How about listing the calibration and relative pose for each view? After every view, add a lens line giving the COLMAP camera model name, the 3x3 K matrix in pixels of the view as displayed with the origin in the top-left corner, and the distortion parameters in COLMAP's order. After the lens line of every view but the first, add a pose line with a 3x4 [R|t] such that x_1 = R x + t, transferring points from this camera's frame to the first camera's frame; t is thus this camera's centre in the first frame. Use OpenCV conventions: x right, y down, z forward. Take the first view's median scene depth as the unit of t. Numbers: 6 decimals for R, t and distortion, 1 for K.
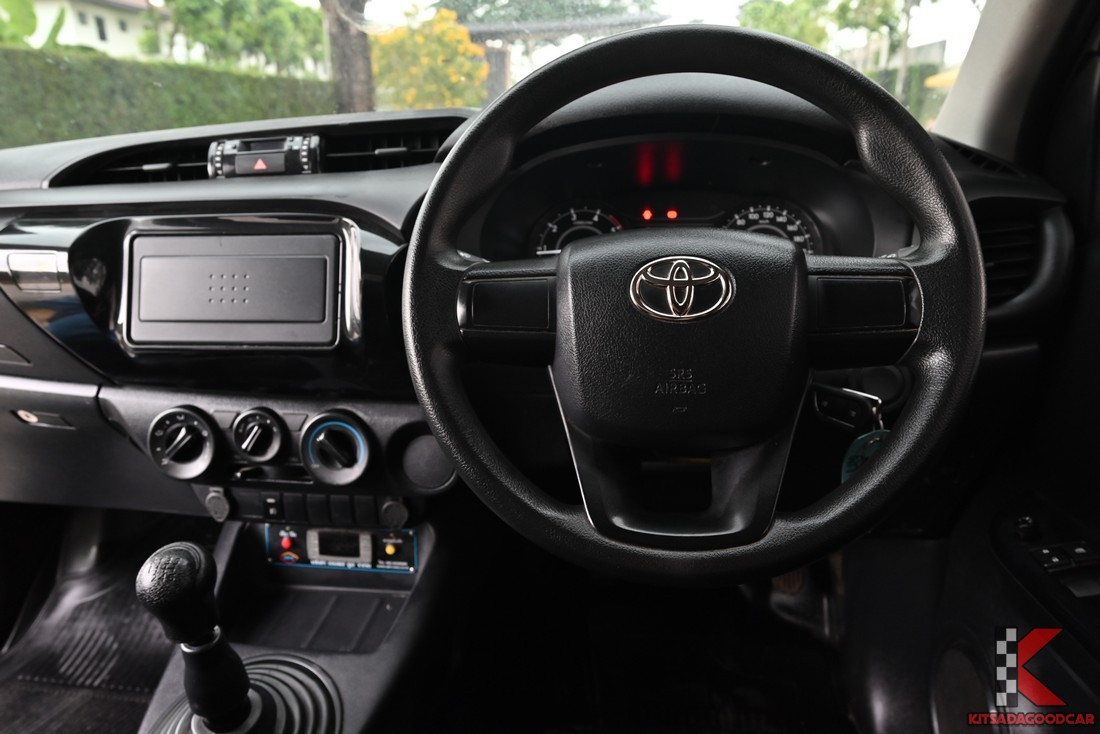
lens RADIAL K [[777.9, 0, 550.0], [0, 777.9, 367.0], [0, 0, 1]] dist [-0.005858, 0.008416]
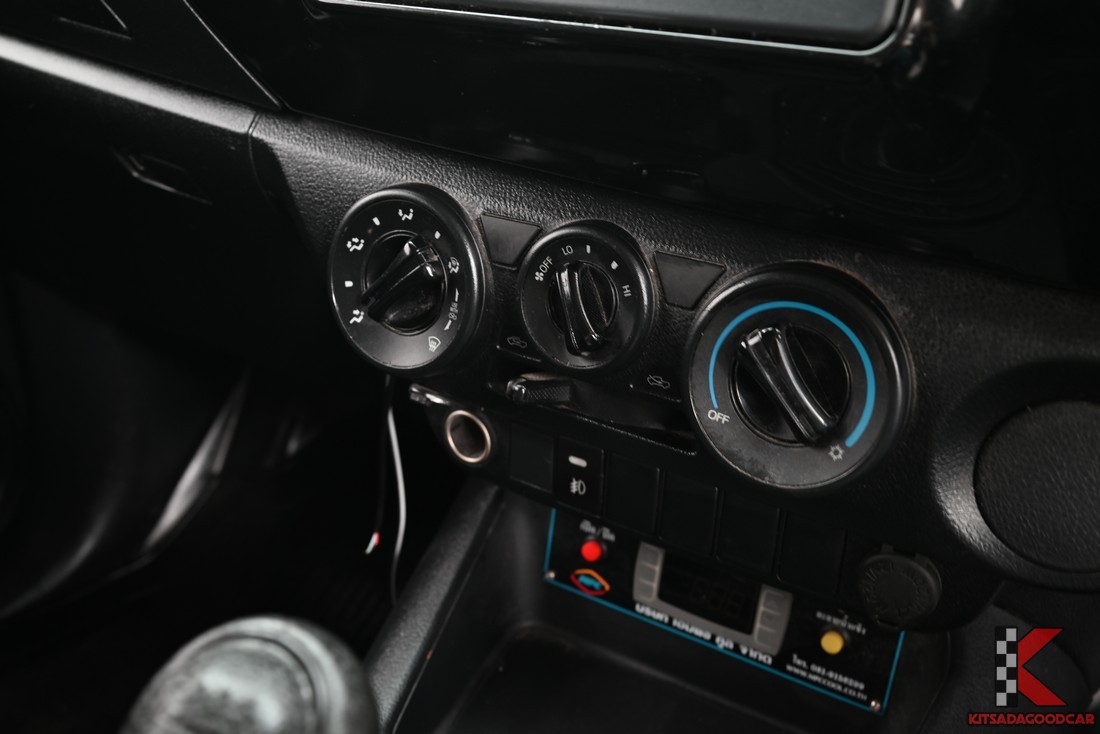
lens RADIAL K [[1100.3, 0, 528.5], [0, 1100.3, 367.9], [0, 0, 1]] dist [0.007009, 0.003629]
pose [[0.906301, 0.217282, -0.362500, -0.171093], [-0.170470, 0.972792, 0.156892, 0.036289], [0.386727, -0.080396, 0.918683, 0.431934]]
